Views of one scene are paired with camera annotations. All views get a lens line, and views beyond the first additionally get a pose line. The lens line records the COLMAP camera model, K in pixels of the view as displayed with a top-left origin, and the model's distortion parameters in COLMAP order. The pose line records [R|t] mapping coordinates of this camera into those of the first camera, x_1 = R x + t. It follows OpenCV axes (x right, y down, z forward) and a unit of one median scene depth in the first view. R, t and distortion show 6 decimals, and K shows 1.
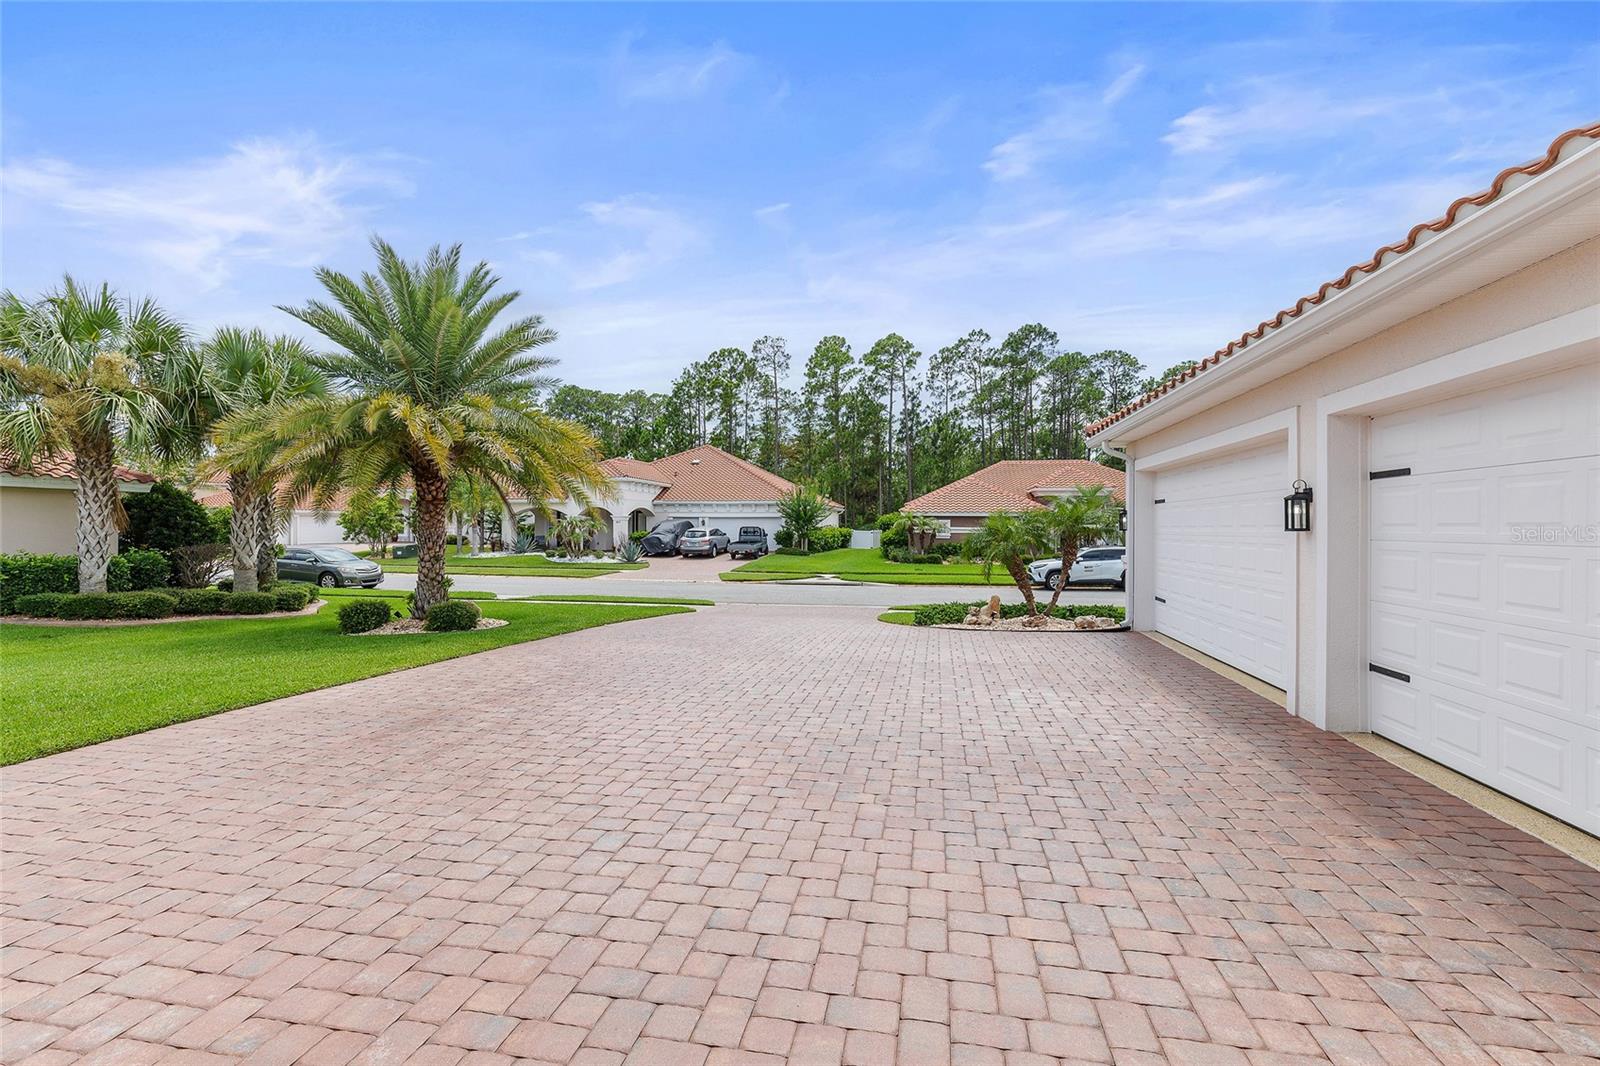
lens RADIAL K [[718.1, 0, 797.5], [0, 718.1, 523.2], [0, 0, 1]] dist [0.009070, -0.000504]
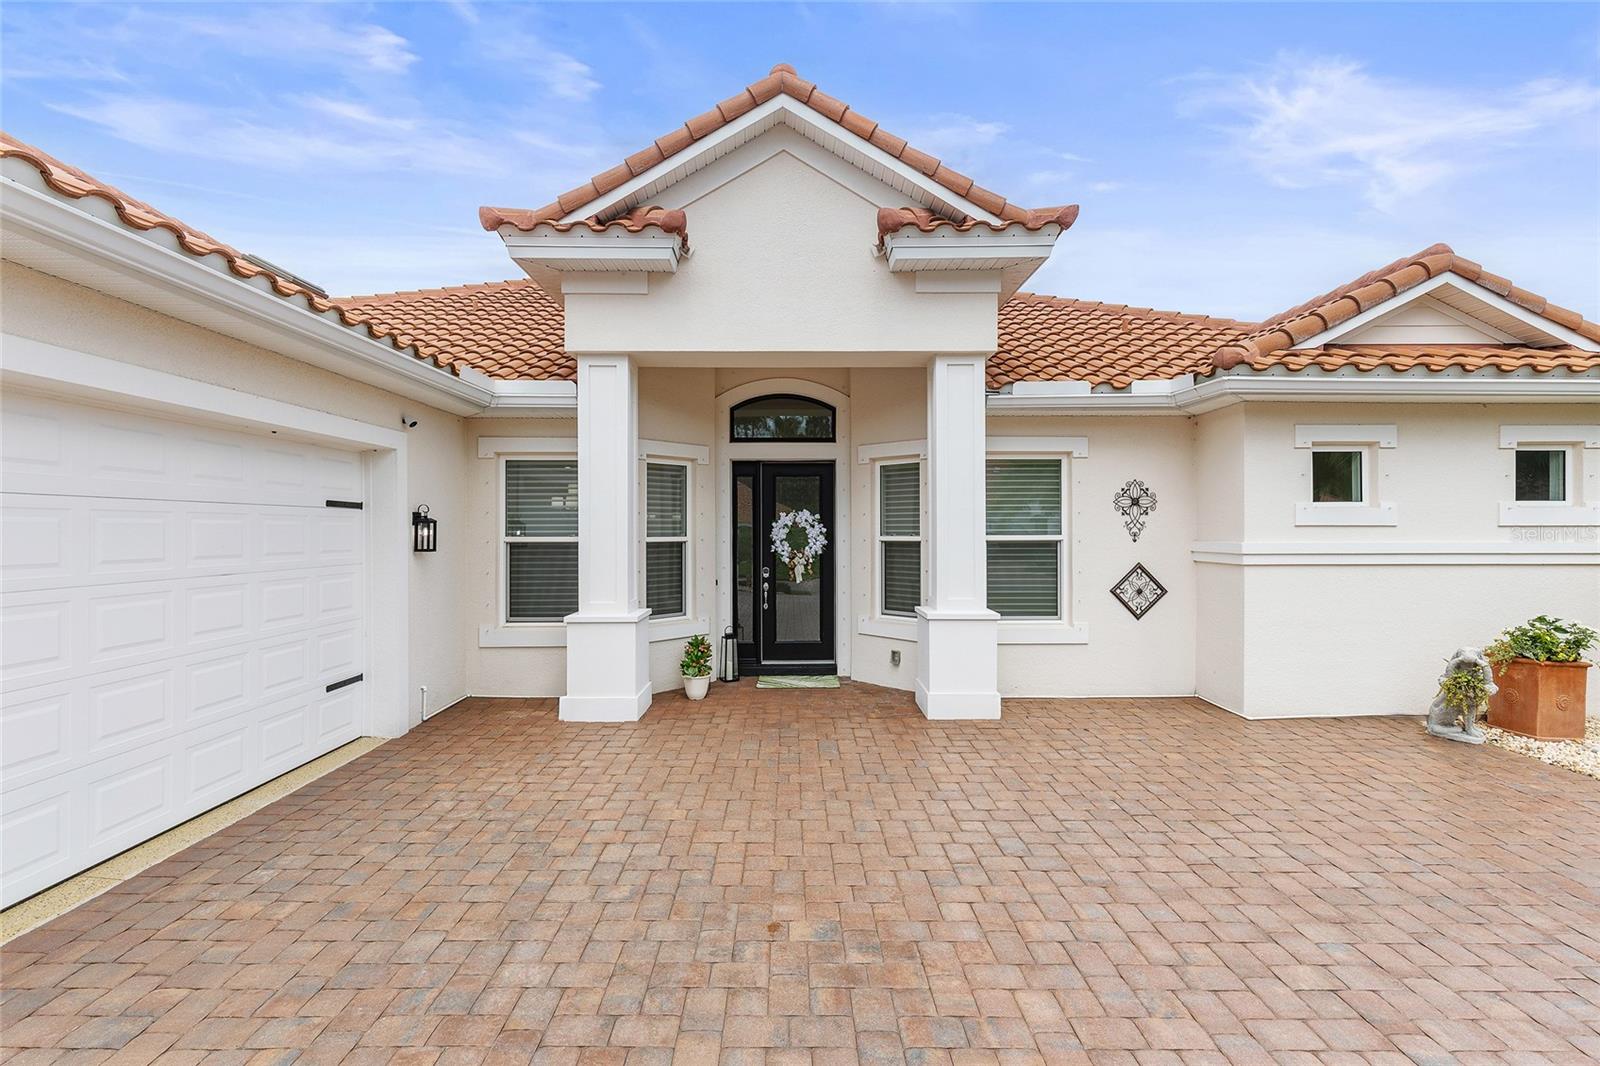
lens RADIAL K [[718.1, 0, 802.2], [0, 718.1, 532.0], [0, 0, 1]] dist [0.009070, -0.000504]
pose [[-0.977420, -0.001456, -0.211300, 0.318143], [-0.002118, 0.999994, 0.002908, -0.050777], [0.211294, 0.003289, -0.977417, 2.166408]]
